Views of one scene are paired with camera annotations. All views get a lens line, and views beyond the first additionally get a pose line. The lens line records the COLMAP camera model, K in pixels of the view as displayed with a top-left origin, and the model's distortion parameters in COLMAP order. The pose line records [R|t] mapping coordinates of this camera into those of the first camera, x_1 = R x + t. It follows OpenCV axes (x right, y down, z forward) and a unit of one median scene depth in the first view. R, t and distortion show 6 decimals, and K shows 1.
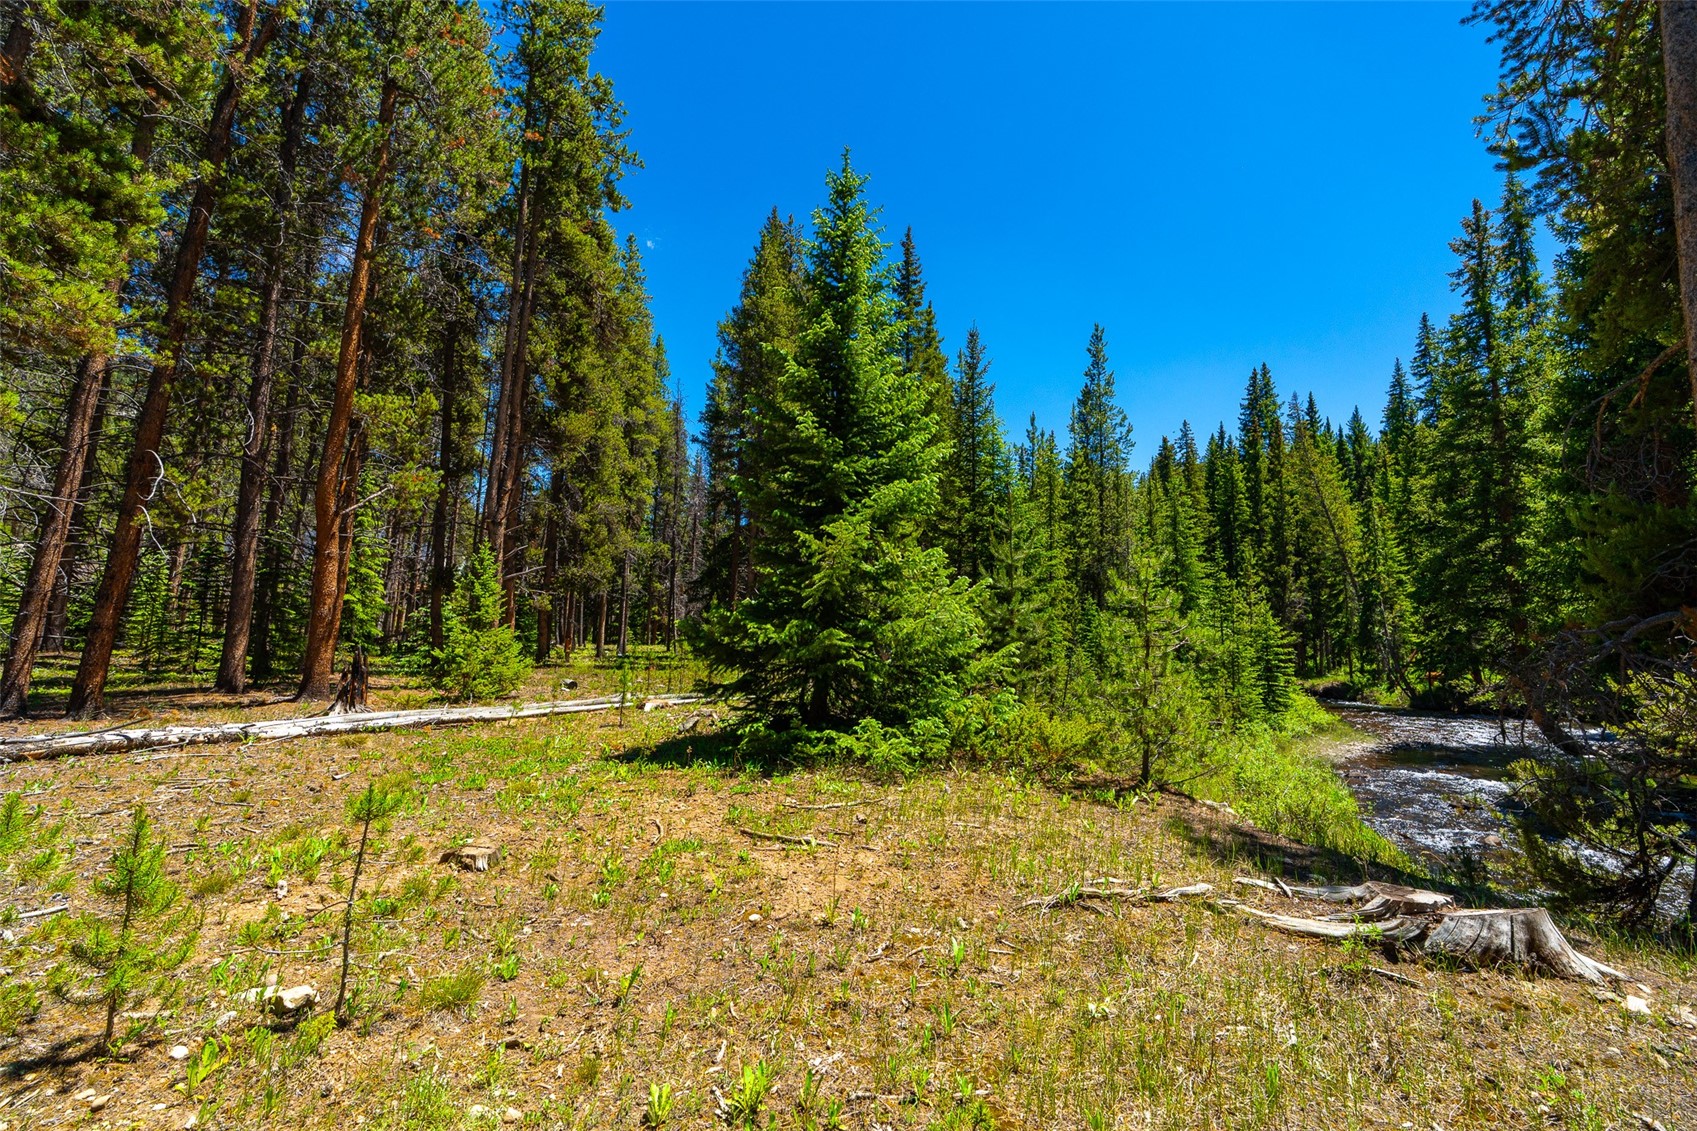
lens RADIAL K [[755.1, 0, 850.4], [0, 755.1, 563.0], [0, 0, 1]] dist [-0.012051, 0.000603]
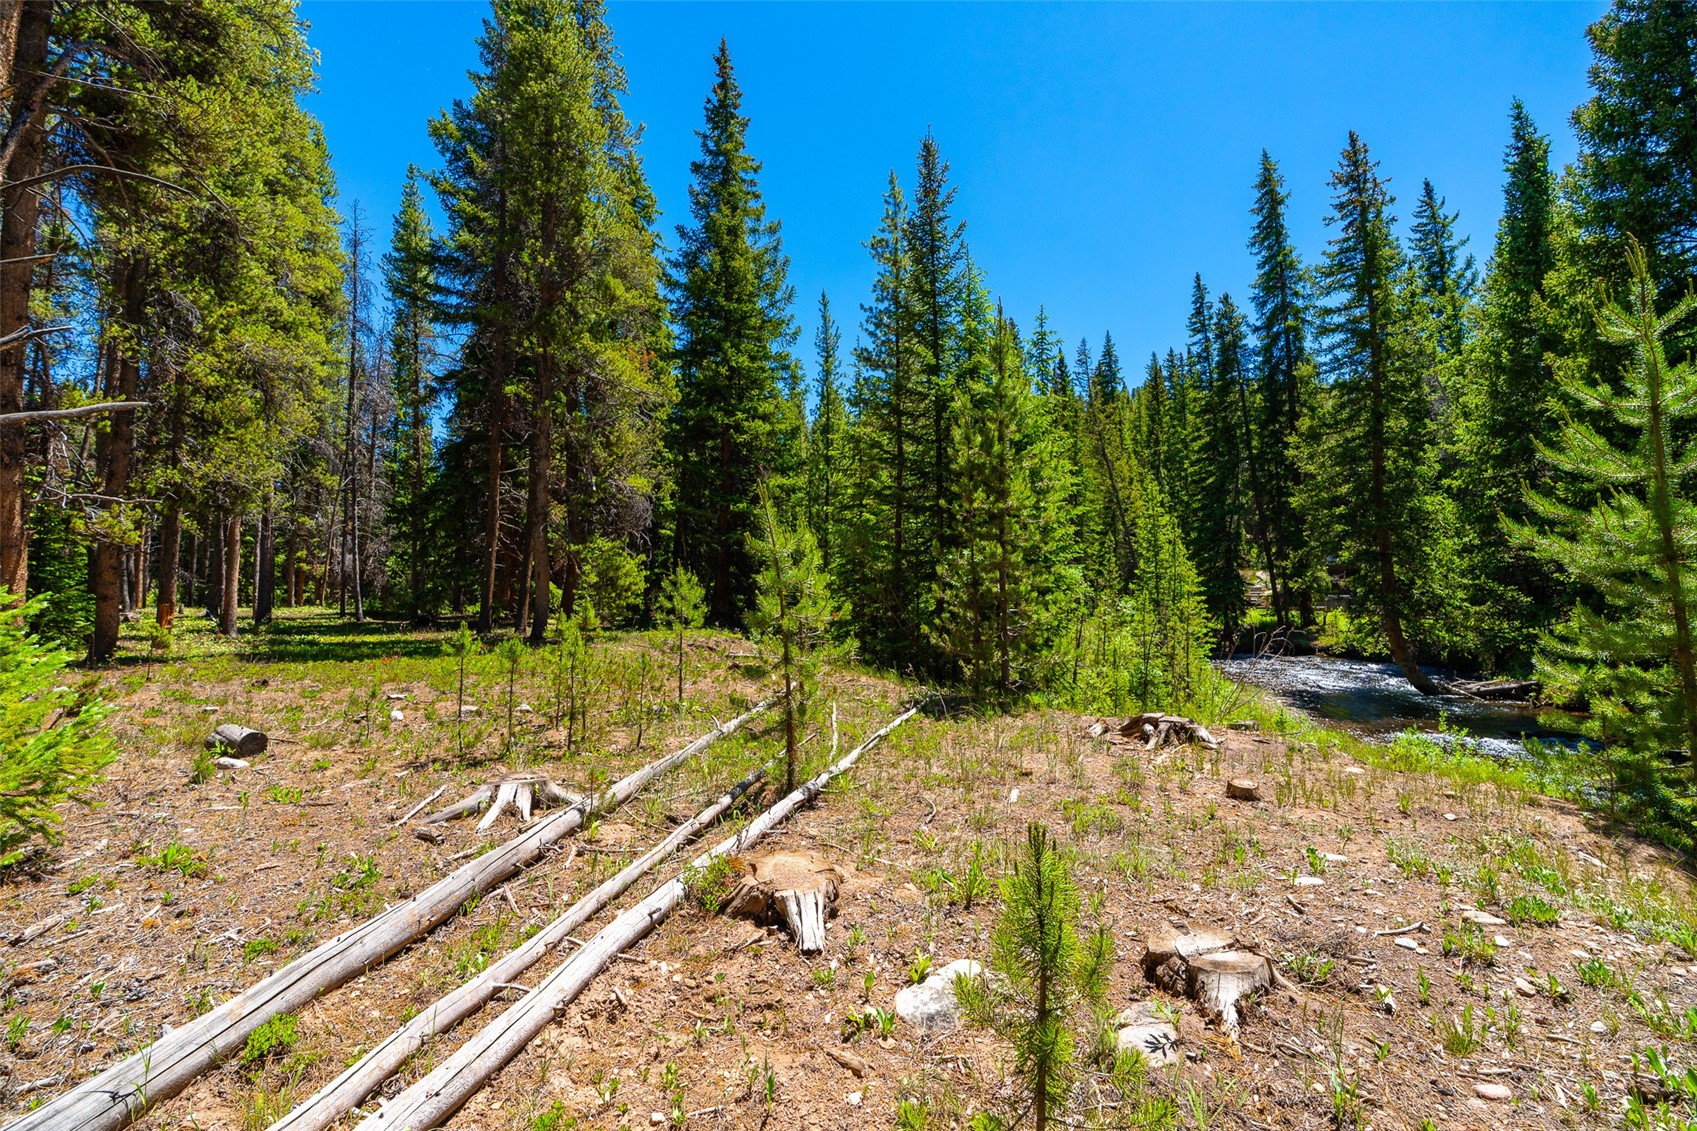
lens RADIAL K [[755.1, 0, 850.4], [0, 755.1, 563.0], [0, 0, 1]] dist [-0.012051, 0.000603]
pose [[0.914133, -0.001154, 0.405413, -0.100828], [-0.025706, 0.997819, 0.060801, 0.018495], [-0.404598, -0.066002, 0.912110, 0.224890]]
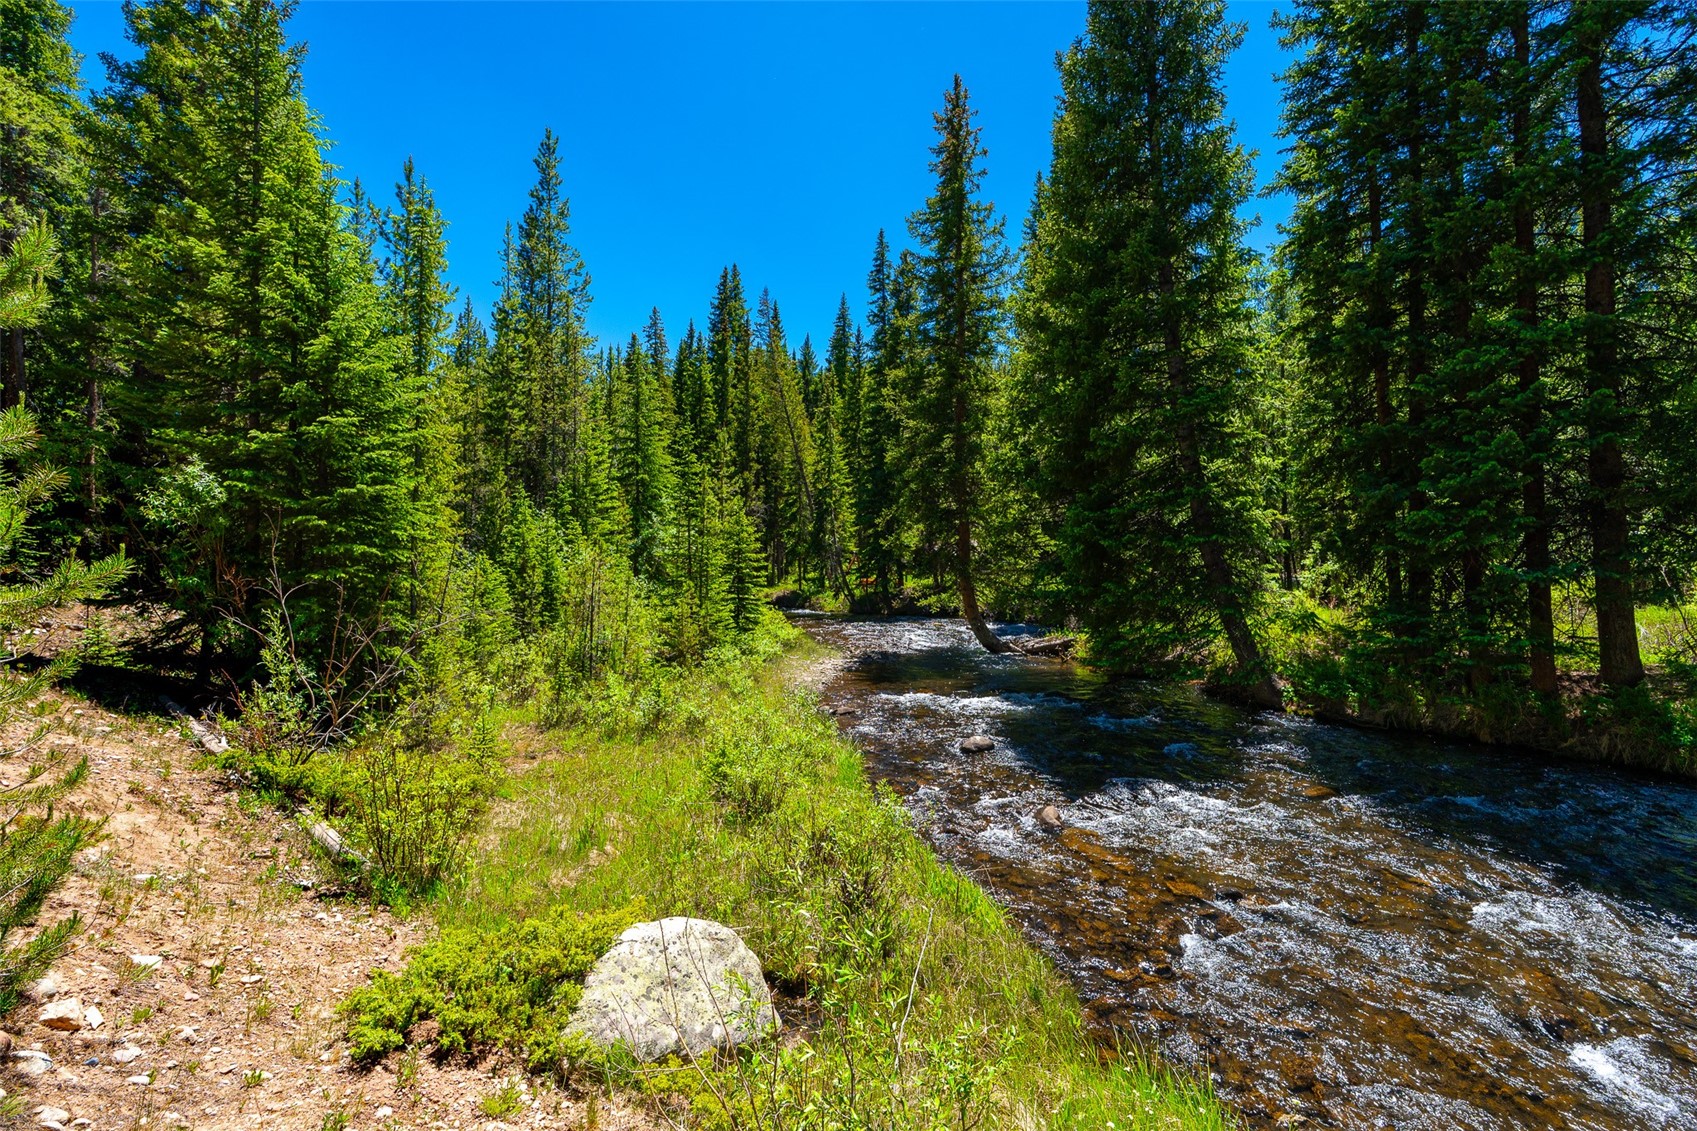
lens RADIAL K [[755.1, 0, 850.4], [0, 755.1, 563.0], [0, 0, 1]] dist [-0.012051, 0.000603]
pose [[0.779721, -0.013891, 0.625973, 0.088987], [-0.056292, 0.994150, 0.092179, 0.026794], [-0.623592, -0.107111, 0.774377, 0.189387]]
